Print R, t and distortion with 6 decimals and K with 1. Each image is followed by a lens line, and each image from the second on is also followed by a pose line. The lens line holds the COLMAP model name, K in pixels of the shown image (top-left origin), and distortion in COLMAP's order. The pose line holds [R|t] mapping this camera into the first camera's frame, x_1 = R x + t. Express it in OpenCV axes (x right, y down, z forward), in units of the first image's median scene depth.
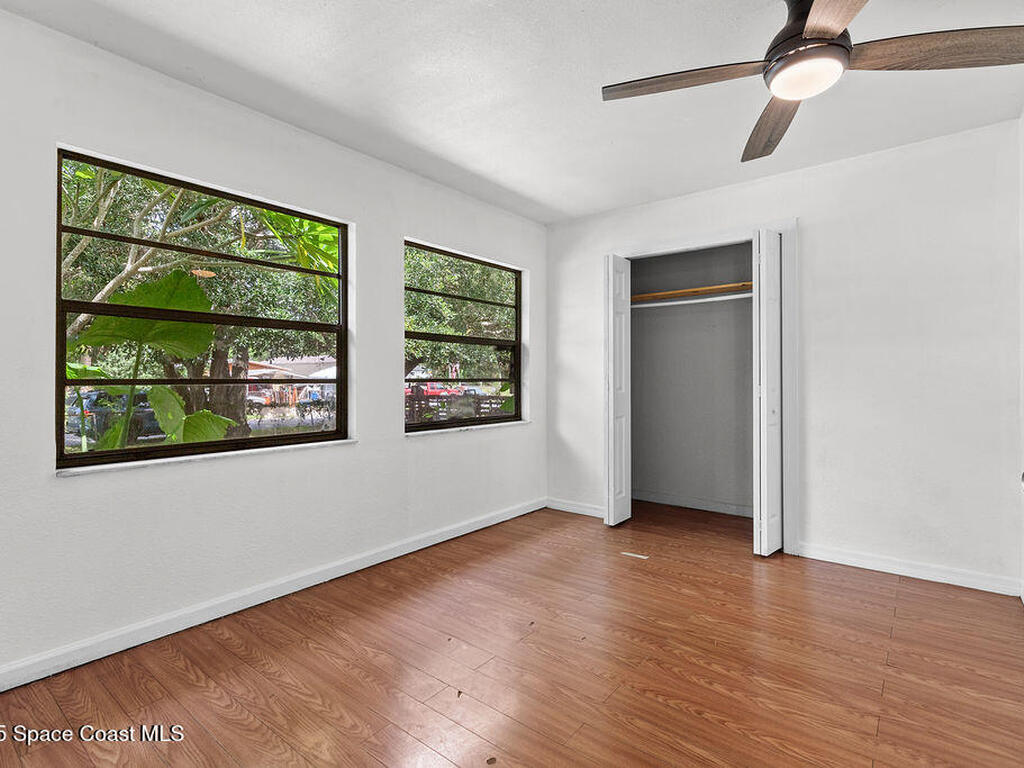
lens RADIAL K [[523.7, 0, 511.5], [0, 523.7, 378.3], [0, 0, 1]] dist [0.011669, -0.001793]
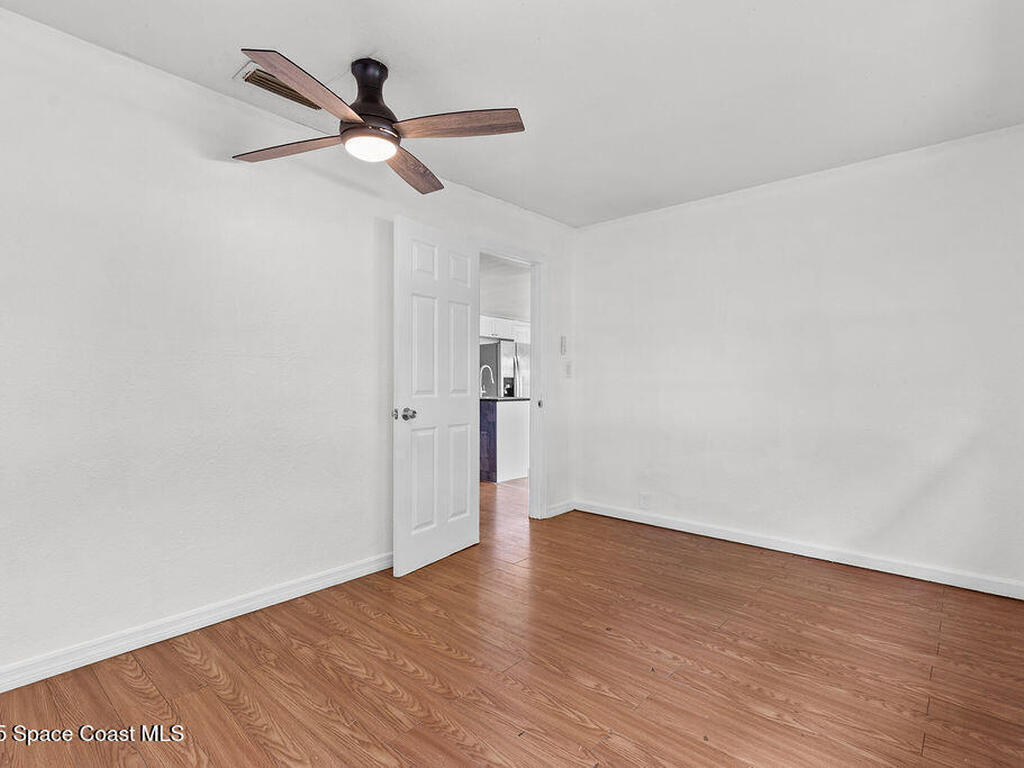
lens RADIAL K [[523.7, 0, 508.5], [0, 523.7, 381.7], [0, 0, 1]] dist [0.011669, -0.001793]
pose [[-0.998635, -0.002517, 0.052170, 0.129695], [-0.002746, 0.999987, -0.004310, 0.006248], [-0.052159, -0.004448, -0.998629, 1.891310]]
